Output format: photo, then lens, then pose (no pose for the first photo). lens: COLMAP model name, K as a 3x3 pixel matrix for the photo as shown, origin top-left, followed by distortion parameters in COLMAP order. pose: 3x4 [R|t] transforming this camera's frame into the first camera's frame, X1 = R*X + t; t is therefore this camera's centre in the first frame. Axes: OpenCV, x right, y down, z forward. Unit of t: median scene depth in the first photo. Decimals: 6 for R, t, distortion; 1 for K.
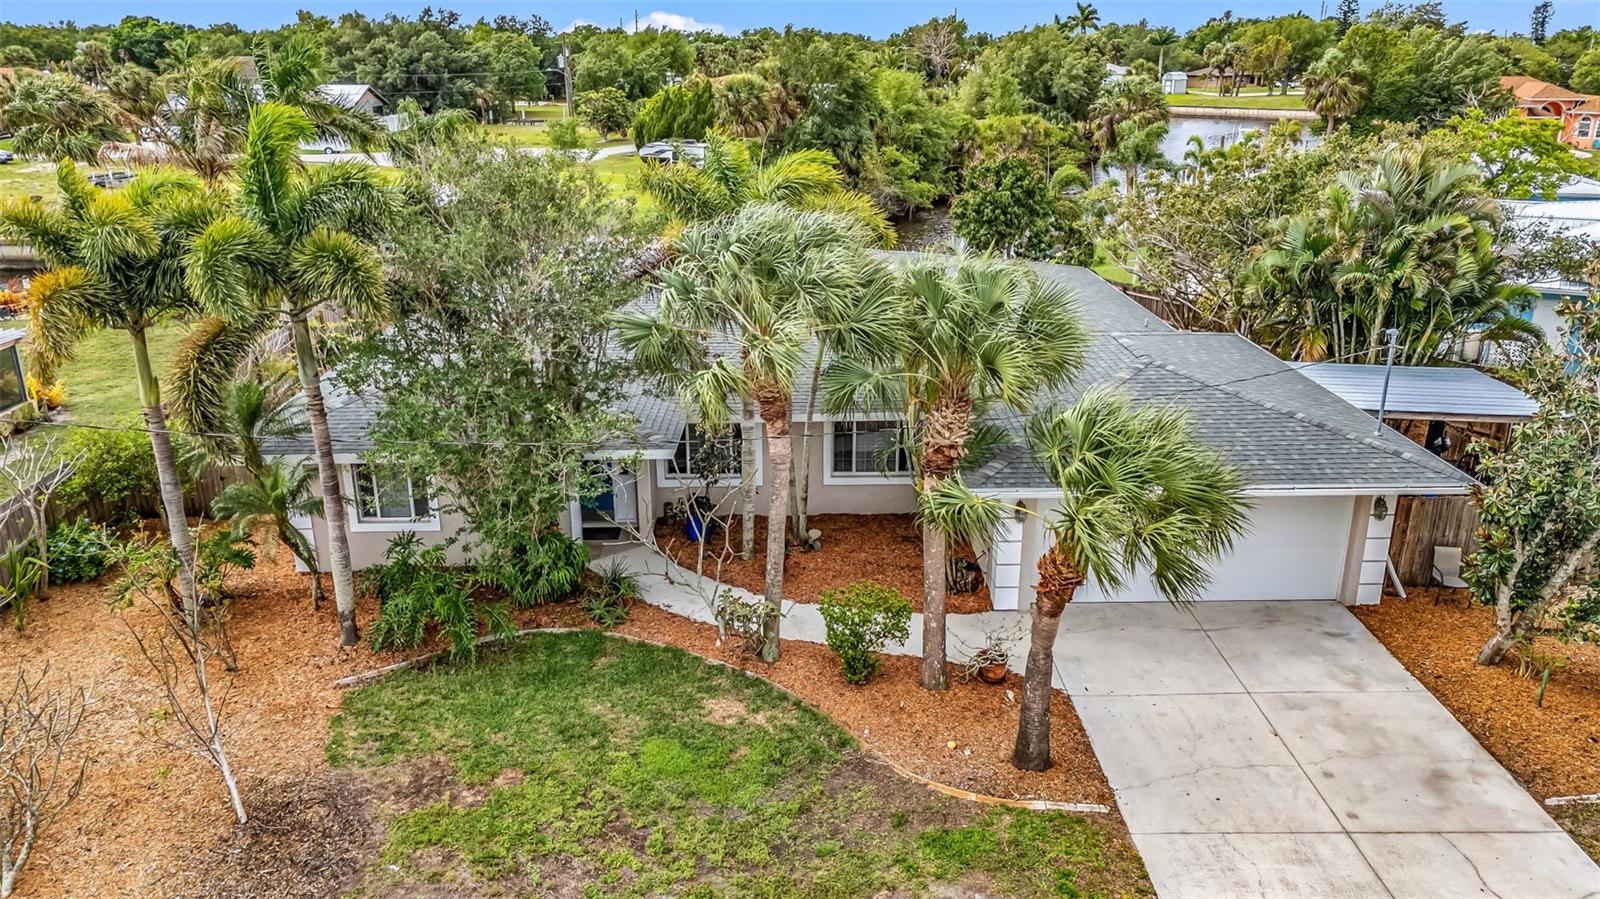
lens RADIAL K [[1168.6, 0, 800.0], [0, 1168.6, 449.5], [0, 0, 1]] dist [0.073704, -0.064437]
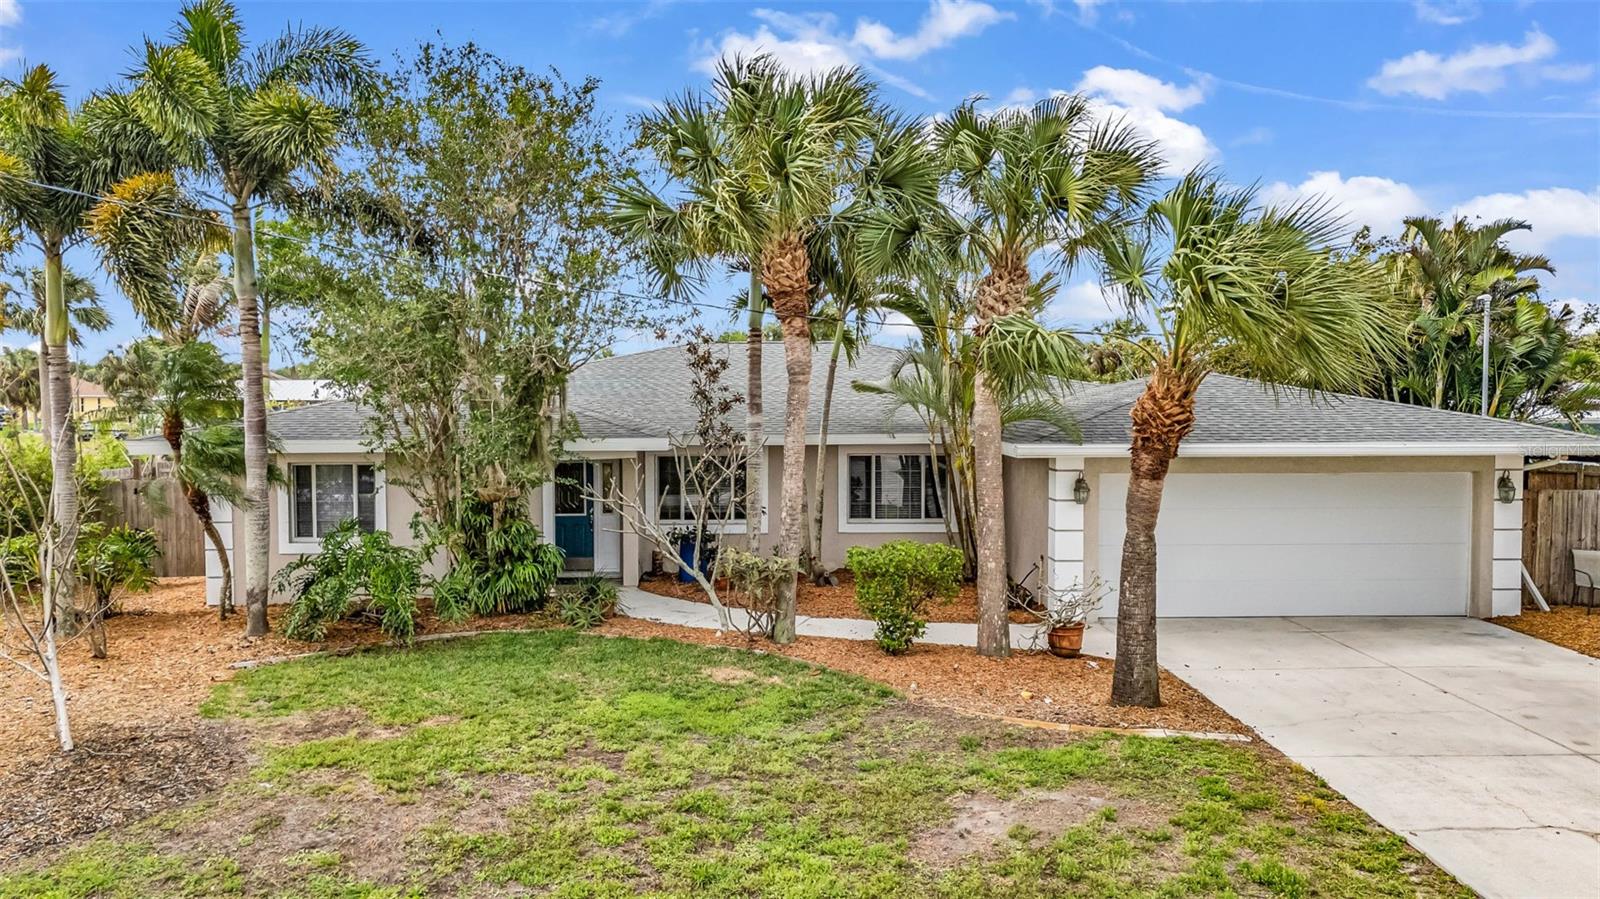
lens RADIAL K [[1168.6, 0, 800.0], [0, 1168.6, 449.5], [0, 0, 1]] dist [0.073704, -0.064437]
pose [[0.999926, 0.001600, 0.012025, -0.025980], [0.001856, 0.959418, -0.281981, 0.295348], [-0.011988, 0.281982, 0.959345, 0.210847]]
